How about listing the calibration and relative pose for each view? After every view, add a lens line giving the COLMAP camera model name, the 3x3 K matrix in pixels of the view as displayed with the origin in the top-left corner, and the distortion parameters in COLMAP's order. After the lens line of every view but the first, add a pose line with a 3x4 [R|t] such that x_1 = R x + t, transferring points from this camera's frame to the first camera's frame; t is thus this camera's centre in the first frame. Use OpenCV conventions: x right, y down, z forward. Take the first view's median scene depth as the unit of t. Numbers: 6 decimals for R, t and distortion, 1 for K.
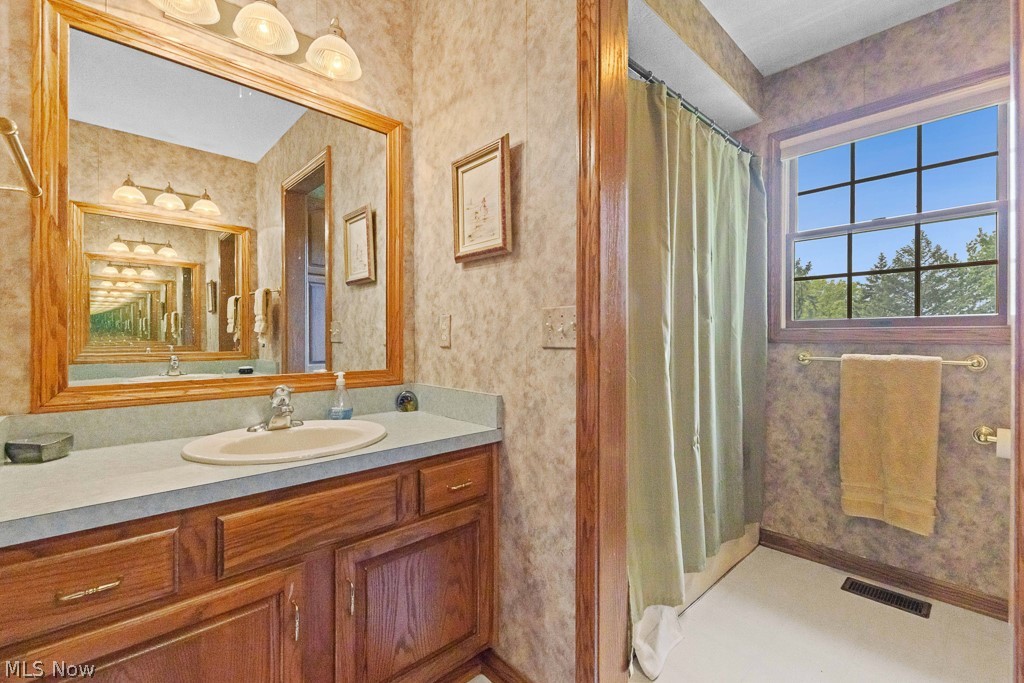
lens RADIAL K [[445.0, 0, 517.6], [0, 445.0, 340.7], [0, 0, 1]] dist [0.005059, -0.000686]
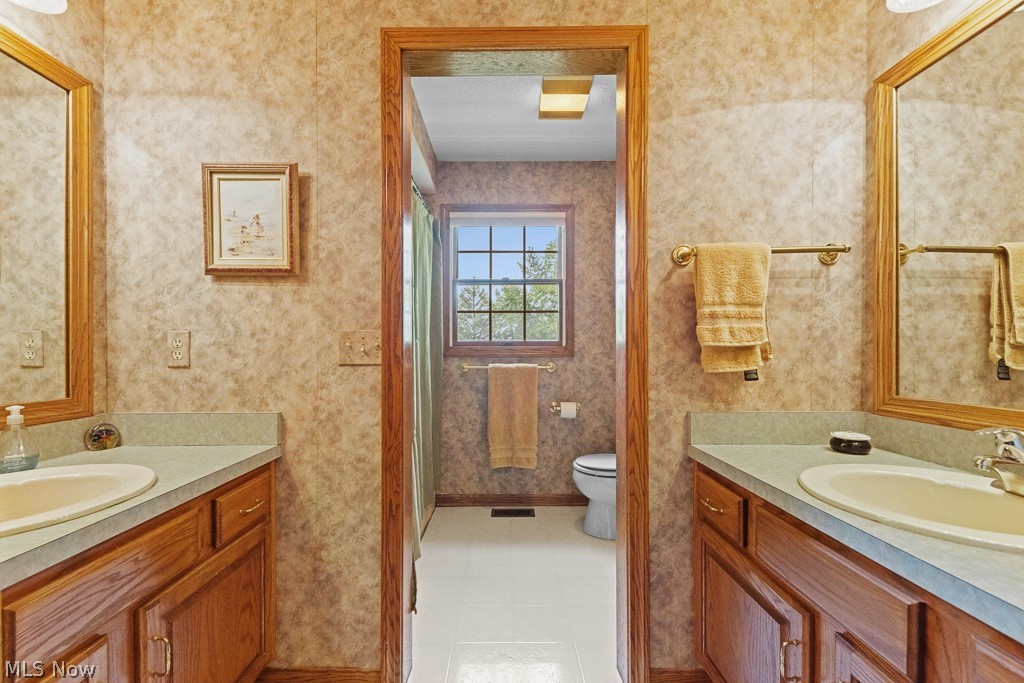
lens RADIAL K [[411.7, 0, 498.5], [0, 411.7, 355.3], [0, 0, 1]] dist [0.011283, -0.005816]
pose [[0.708235, -0.008588, 0.705925, -0.294541], [0.006779, 0.999963, 0.005364, -0.008637], [-0.705945, 0.000987, 0.708266, -0.024038]]
